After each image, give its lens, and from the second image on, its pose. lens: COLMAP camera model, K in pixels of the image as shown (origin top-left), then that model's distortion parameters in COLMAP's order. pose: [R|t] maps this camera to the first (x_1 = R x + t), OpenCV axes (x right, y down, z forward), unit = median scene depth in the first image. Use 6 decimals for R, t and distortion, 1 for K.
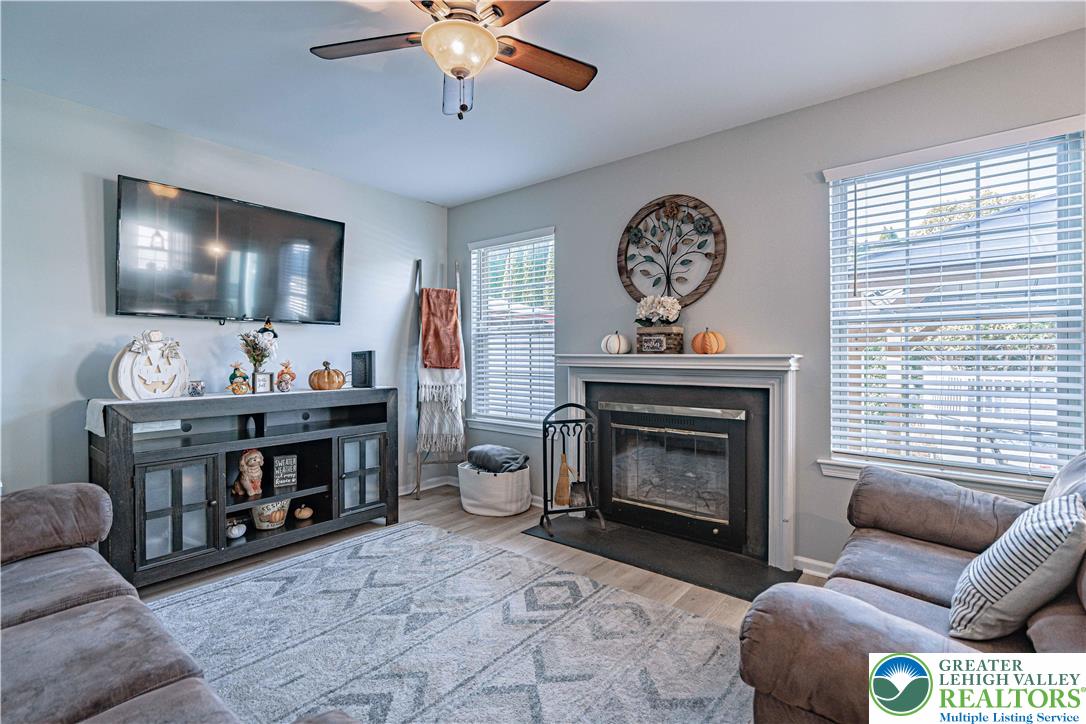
lens RADIAL K [[505.6, 0, 537.1], [0, 505.6, 351.9], [0, 0, 1]] dist [-0.000345, 0.000498]
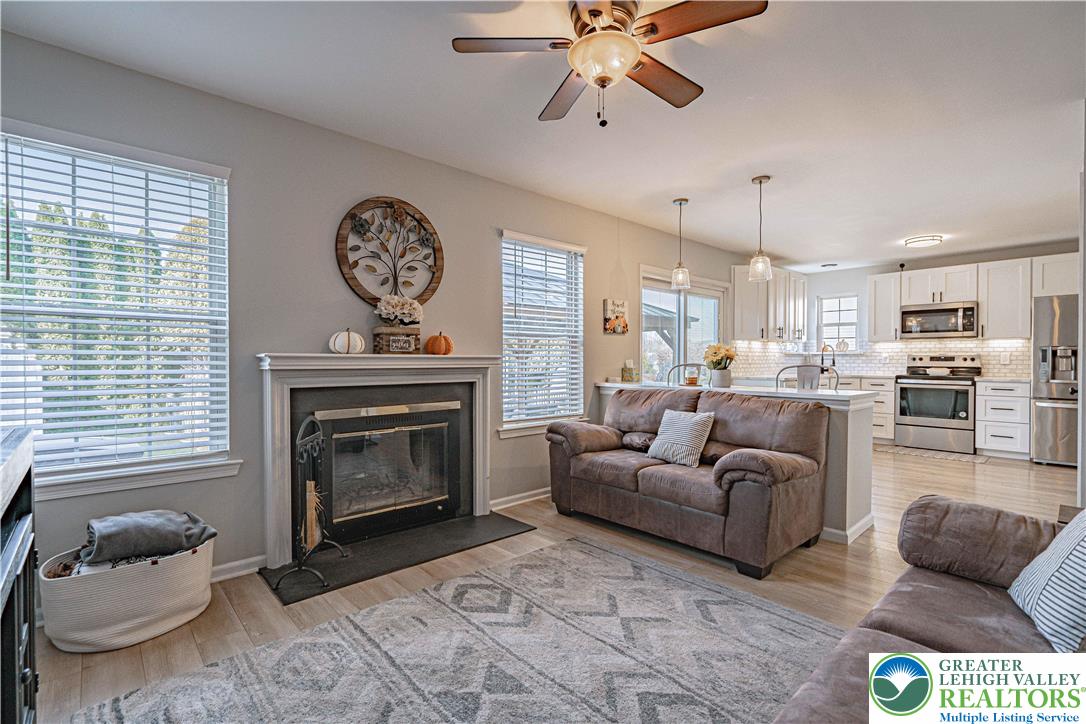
lens RADIAL K [[497.1, 0, 546.1], [0, 497.1, 358.1], [0, 0, 1]] dist [-0.002214, 0.000280]
pose [[0.129948, 0.000589, 0.991521, -0.717166], [-0.009748, 0.999952, 0.000684, 0.008453], [-0.991473, -0.009755, 0.129948, 0.590148]]
